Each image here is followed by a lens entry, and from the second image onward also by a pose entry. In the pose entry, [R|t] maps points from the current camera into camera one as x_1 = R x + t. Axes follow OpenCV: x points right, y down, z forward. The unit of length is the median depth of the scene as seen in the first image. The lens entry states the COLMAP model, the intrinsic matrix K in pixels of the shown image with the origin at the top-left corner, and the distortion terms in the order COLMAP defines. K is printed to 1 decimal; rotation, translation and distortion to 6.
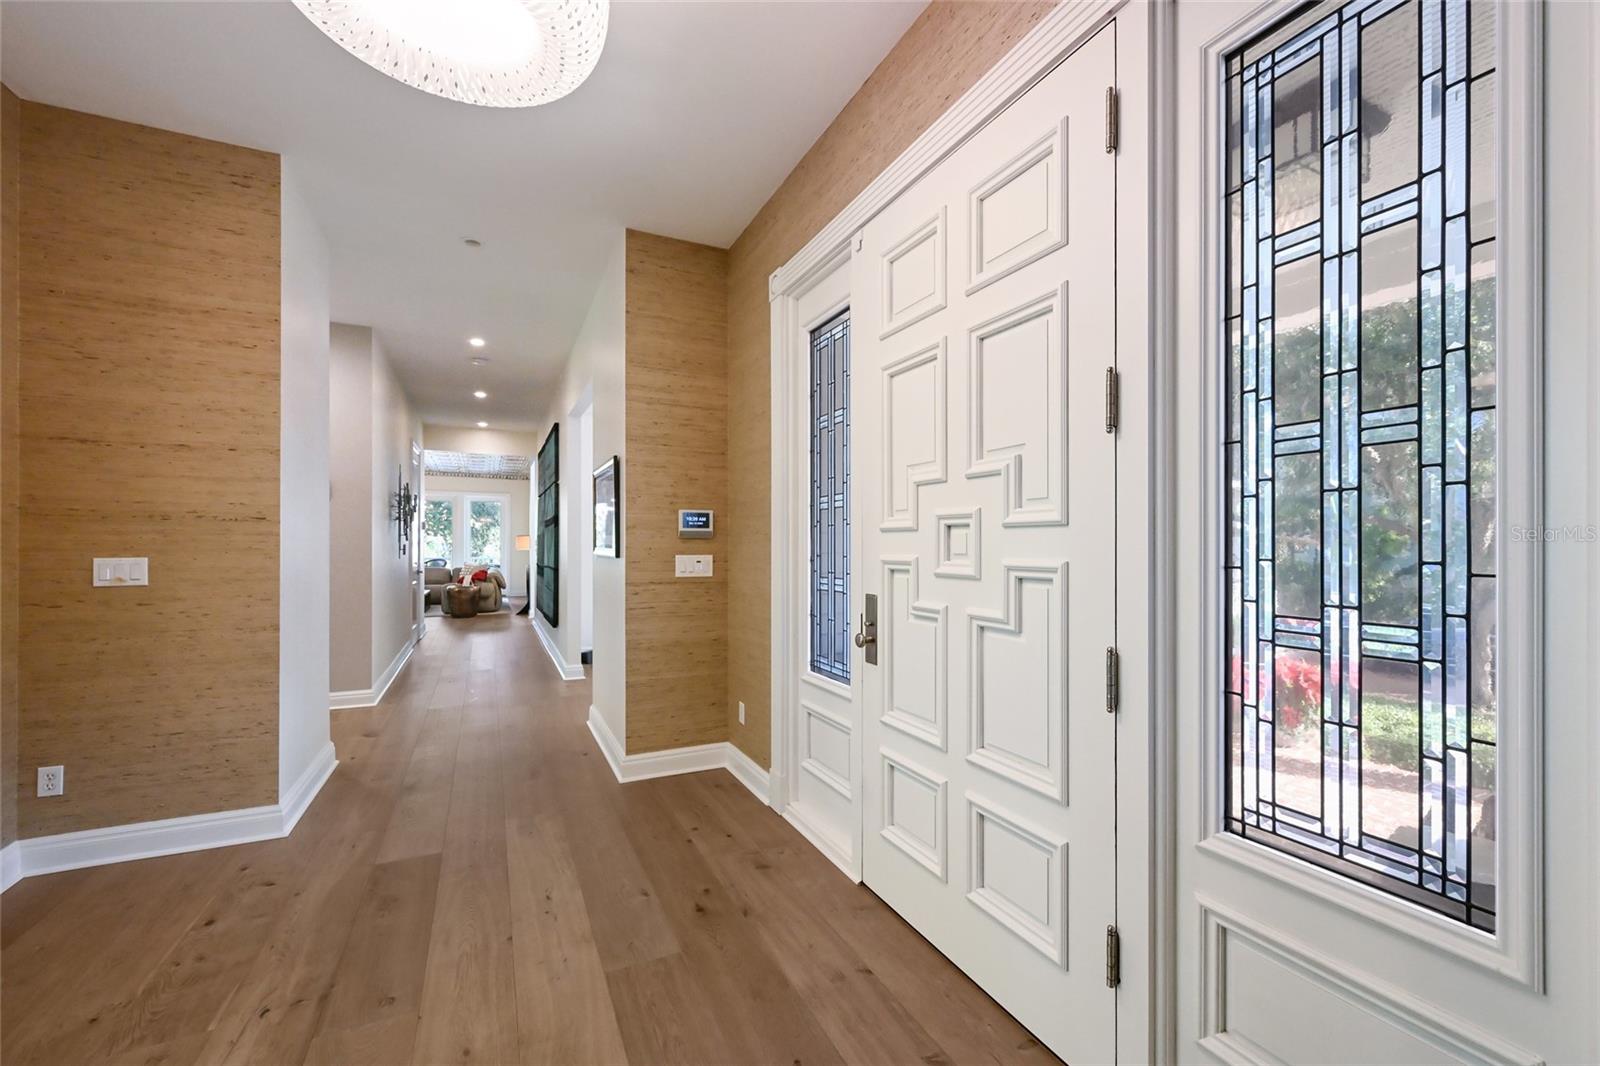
lens RADIAL K [[641.2, 0, 801.0], [0, 641.2, 539.4], [0, 0, 1]] dist [0.000976, 0.000166]
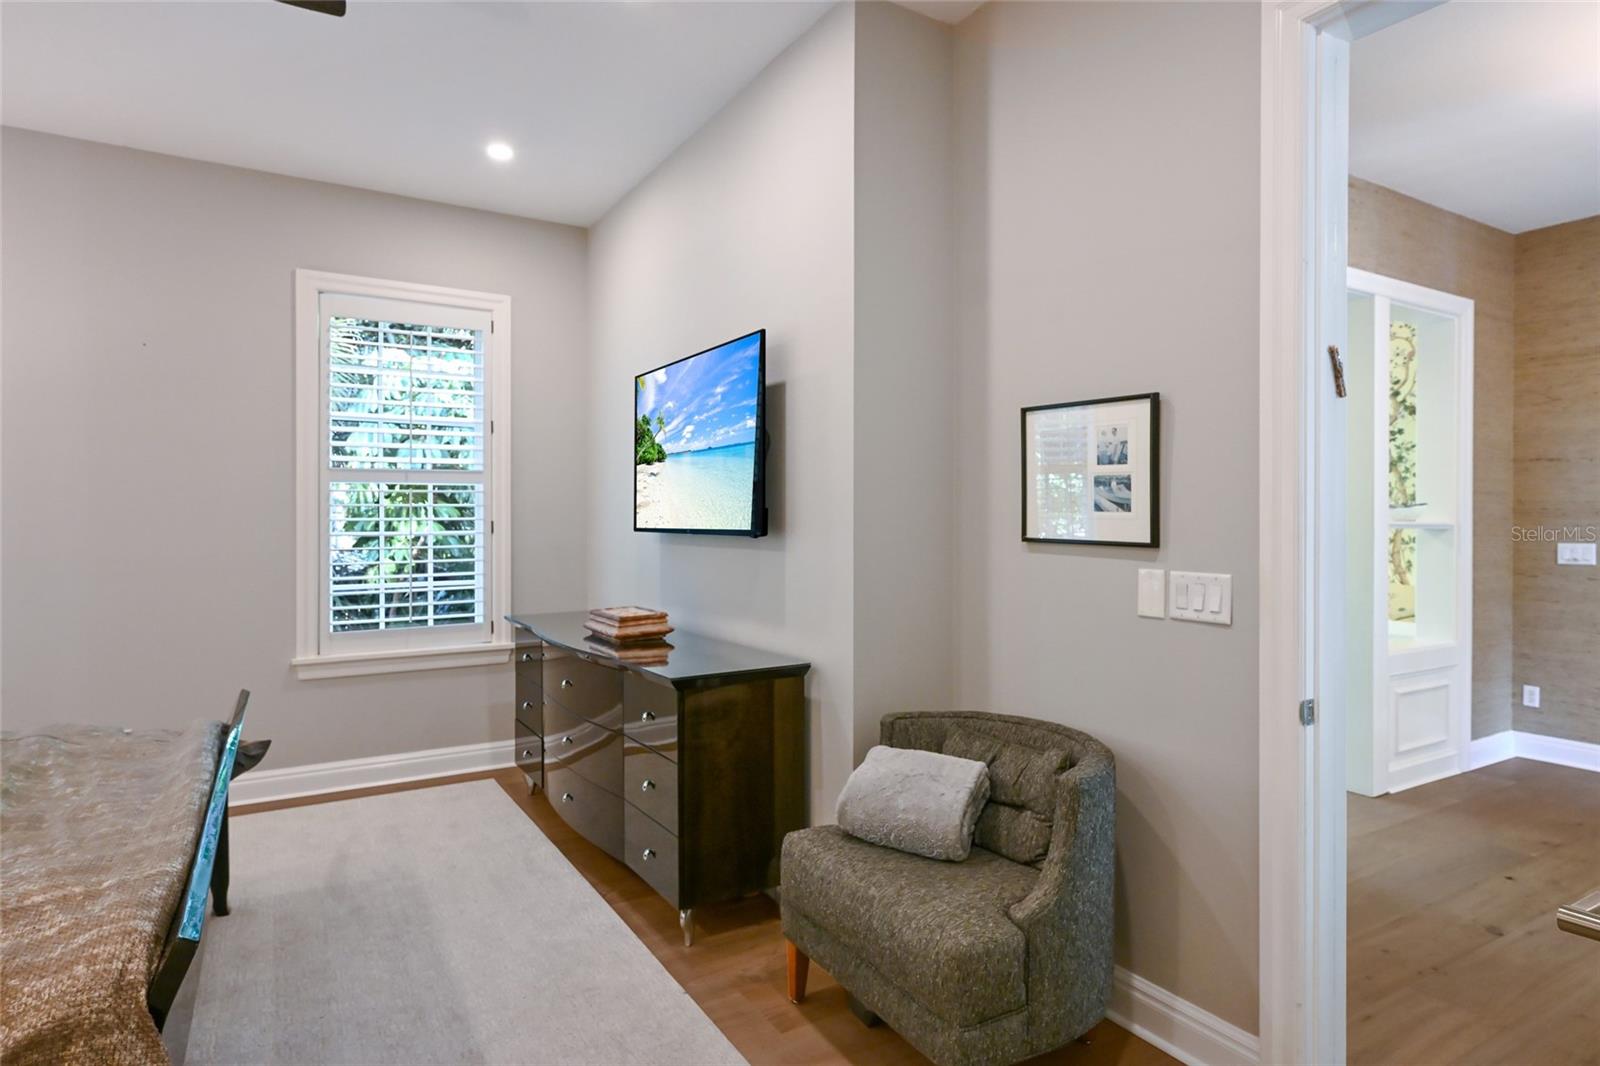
lens RADIAL K [[869.1, 0, 801.0], [0, 869.1, 524.5], [0, 0, 1]] dist [-0.004885, -0.000907]
pose [[0.100175, 0.004042, -0.994962, 0.602245], [0.005489, 0.999974, 0.004615, -0.029725], [0.994955, -0.005924, 0.100150, -0.824947]]
